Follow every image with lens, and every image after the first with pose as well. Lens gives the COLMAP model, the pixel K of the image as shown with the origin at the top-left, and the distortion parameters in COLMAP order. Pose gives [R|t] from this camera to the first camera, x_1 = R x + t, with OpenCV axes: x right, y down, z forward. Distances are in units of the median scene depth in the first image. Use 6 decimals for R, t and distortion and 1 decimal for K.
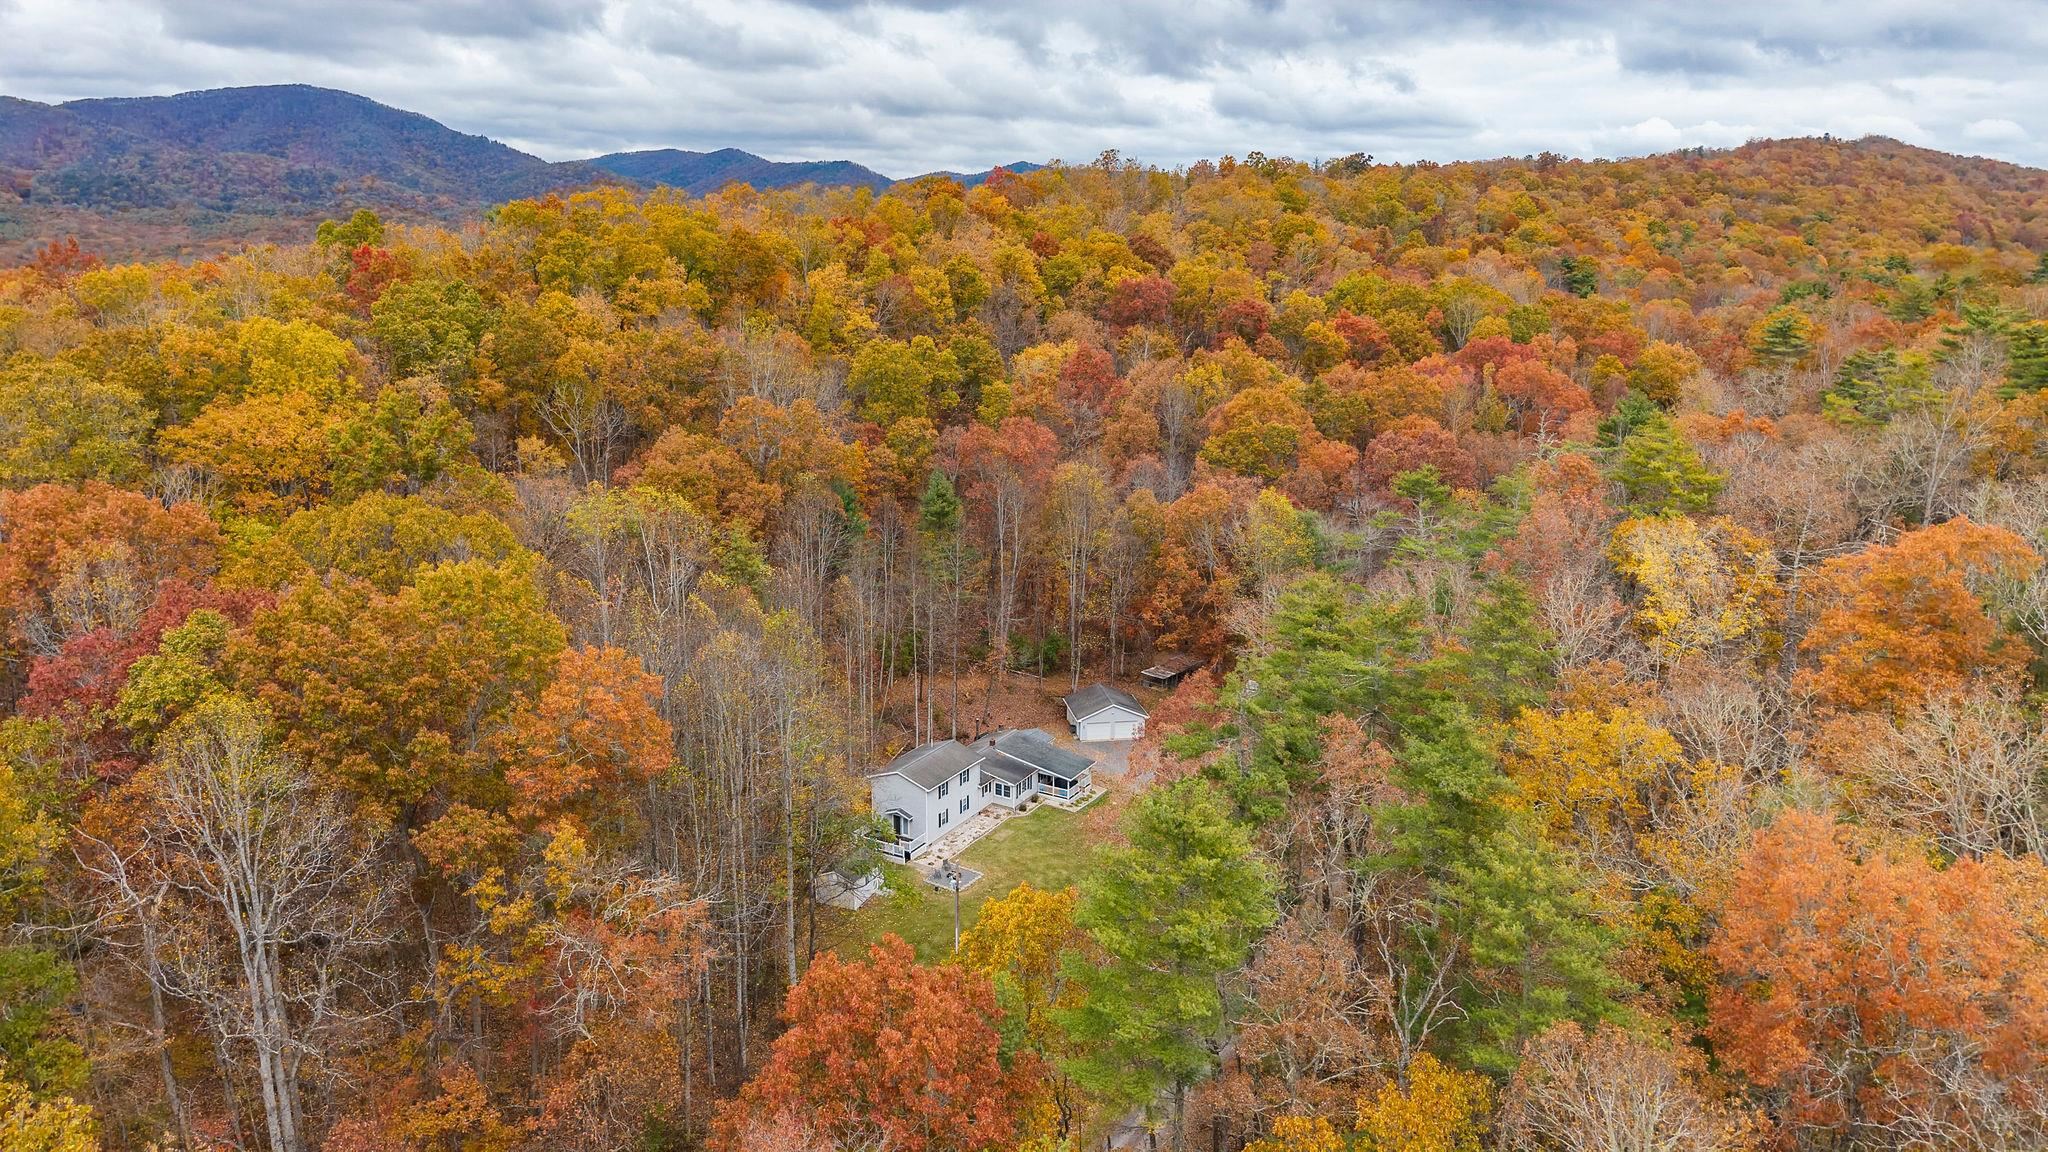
lens RADIAL K [[1343.2, 0, 1024.0], [0, 1343.2, 576.0], [0, 0, 1]] dist [-0.022754, 0.000233]
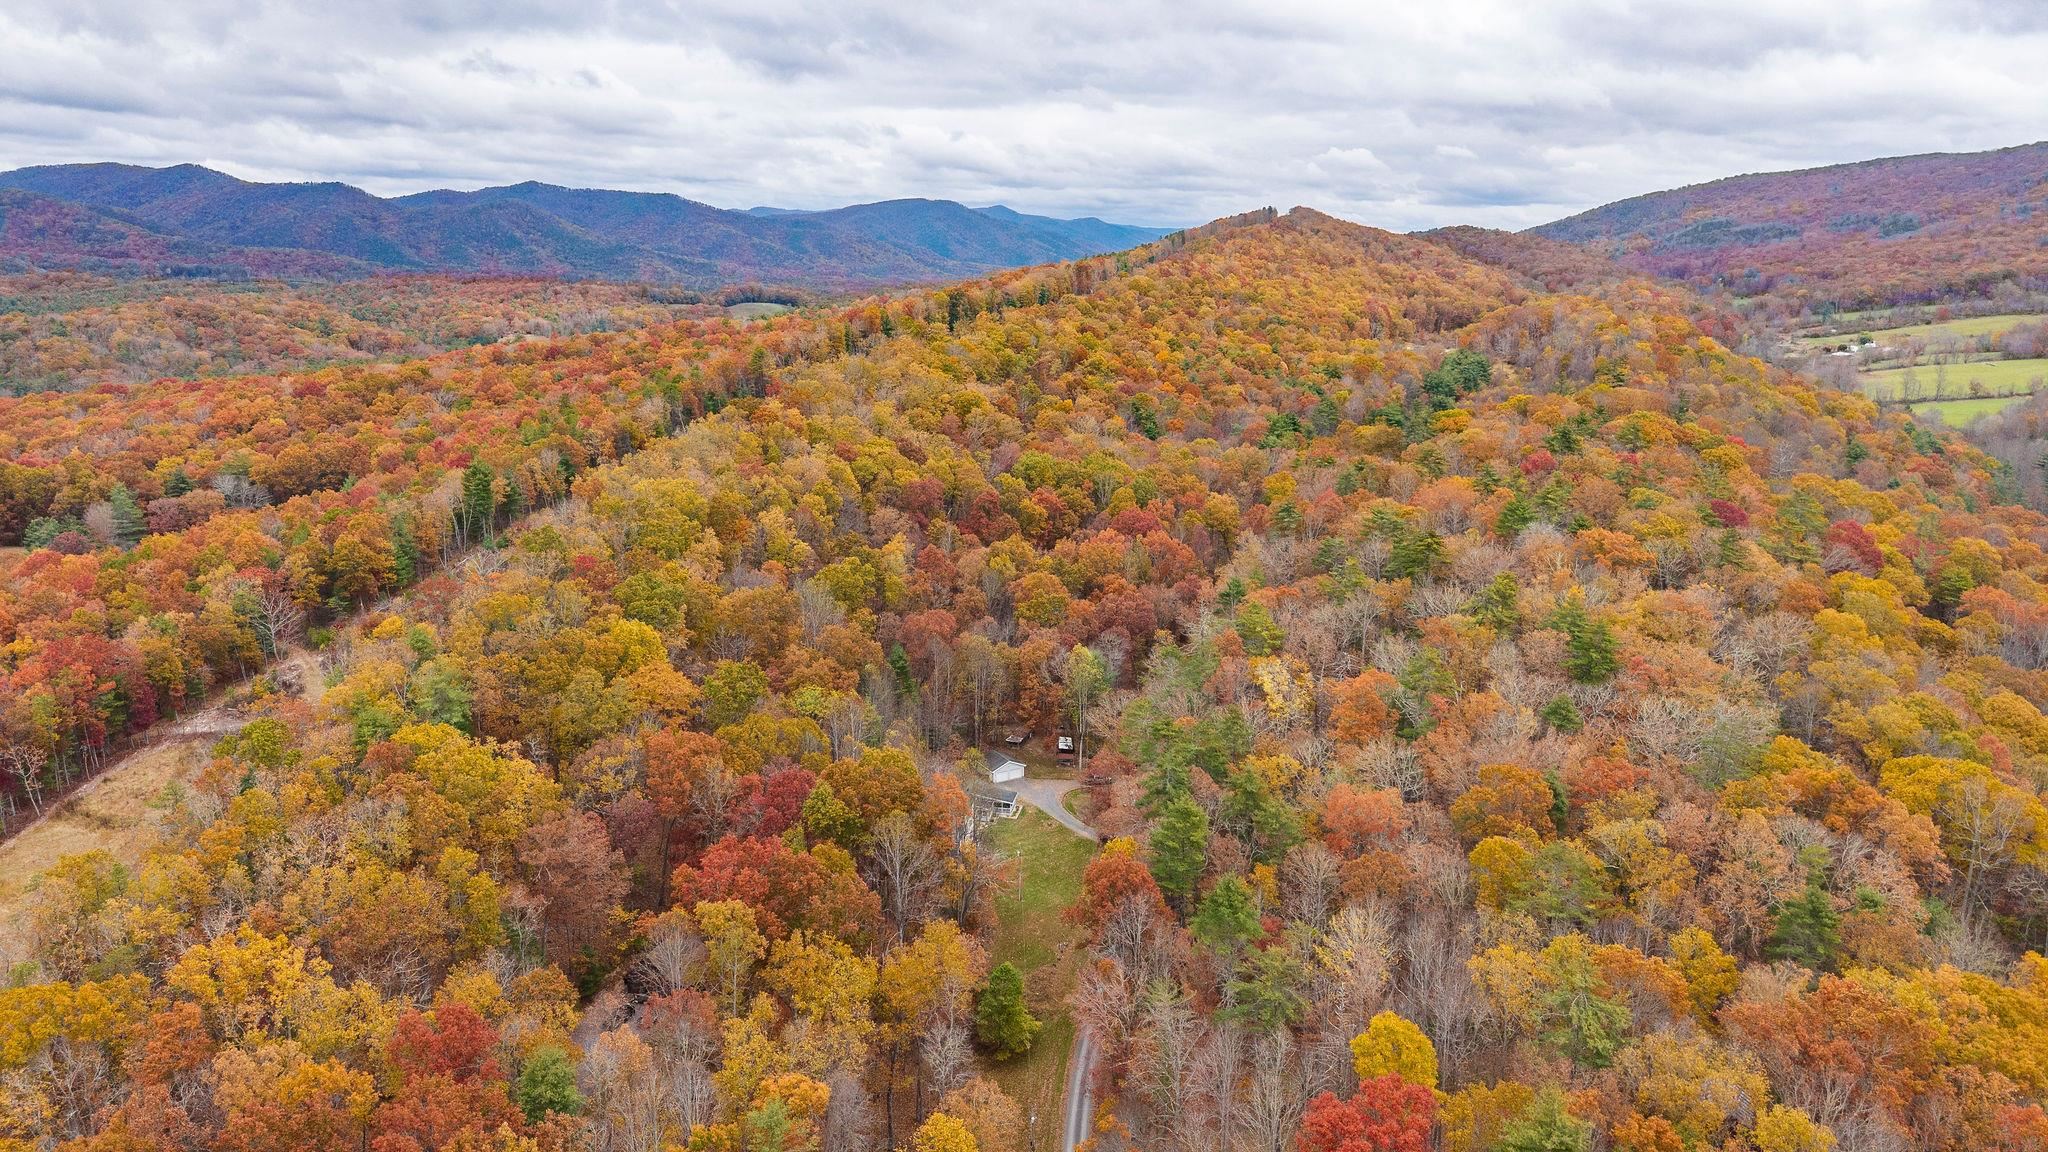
lens RADIAL K [[1343.2, 0, 1024.0], [0, 1343.2, 576.0], [0, 0, 1]] dist [-0.022754, 0.000233]
pose [[0.937672, -0.072828, 0.339805, -0.357697], [0.074229, 0.997202, 0.008894, -0.120753], [-0.339502, 0.016884, 0.940454, -0.539760]]
